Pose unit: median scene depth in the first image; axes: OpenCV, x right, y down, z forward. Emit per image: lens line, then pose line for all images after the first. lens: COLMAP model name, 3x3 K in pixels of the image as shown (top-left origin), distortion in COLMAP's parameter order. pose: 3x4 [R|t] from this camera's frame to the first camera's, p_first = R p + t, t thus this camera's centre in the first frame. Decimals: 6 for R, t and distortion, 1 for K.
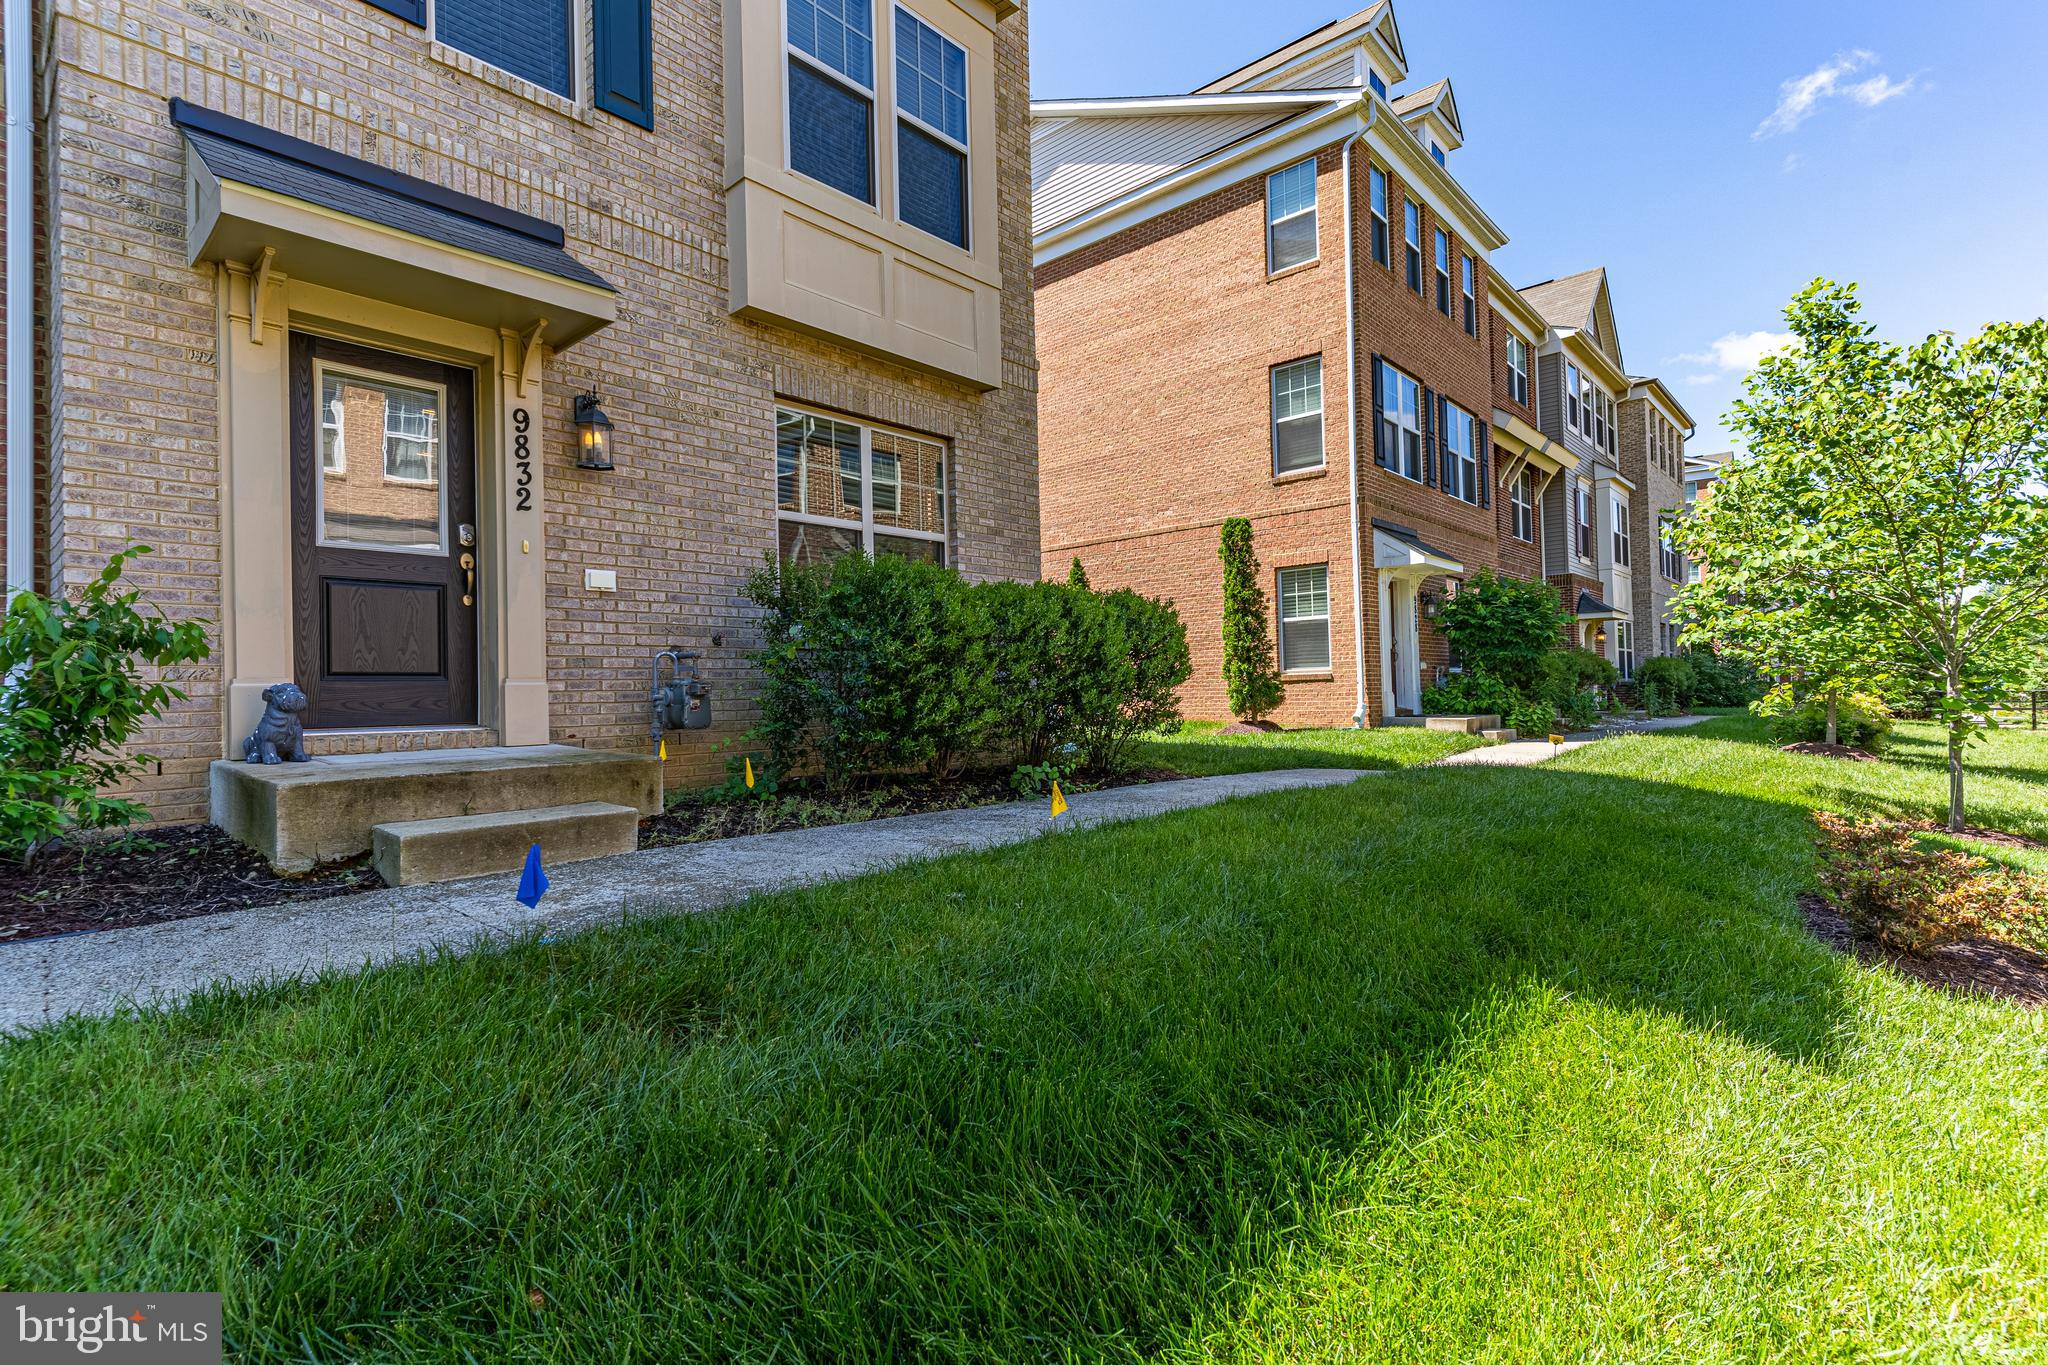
lens RADIAL K [[984.3, 0, 1037.4], [0, 984.3, 676.3], [0, 0, 1]] dist [0.012369, 0.000247]
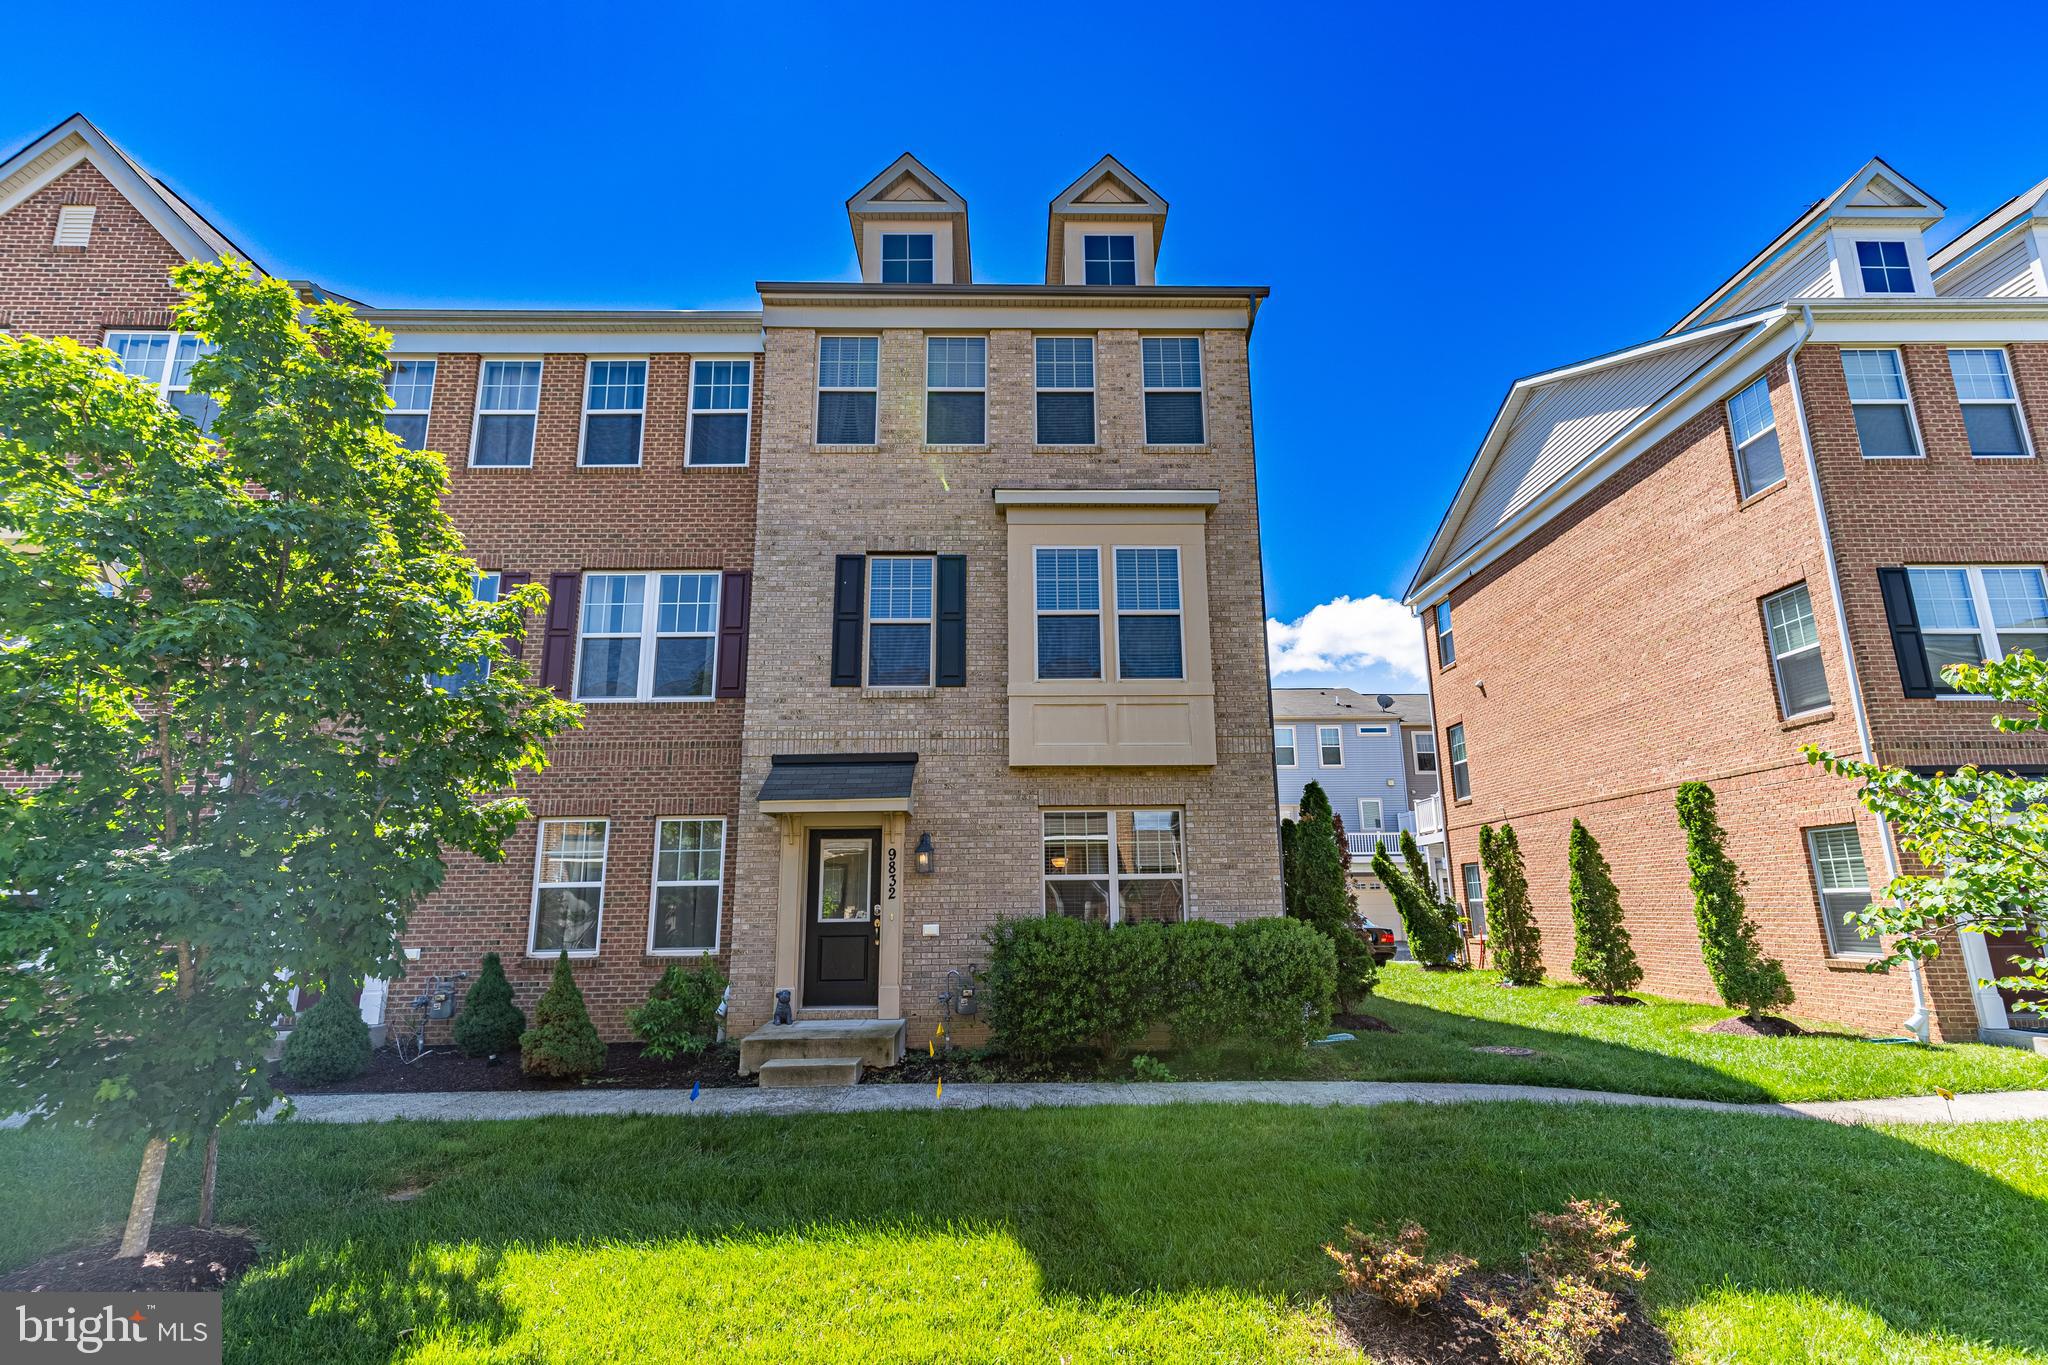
lens RADIAL K [[1001.1, 0, 1027.4], [0, 1001.1, 675.2], [0, 0, 1]] dist [0.014742, 0.000008]
pose [[0.676706, -0.150799, -0.720645, 0.909087], [0.009818, 0.980561, -0.195969, -0.155507], [0.736188, 0.125538, 0.665032, -0.173480]]
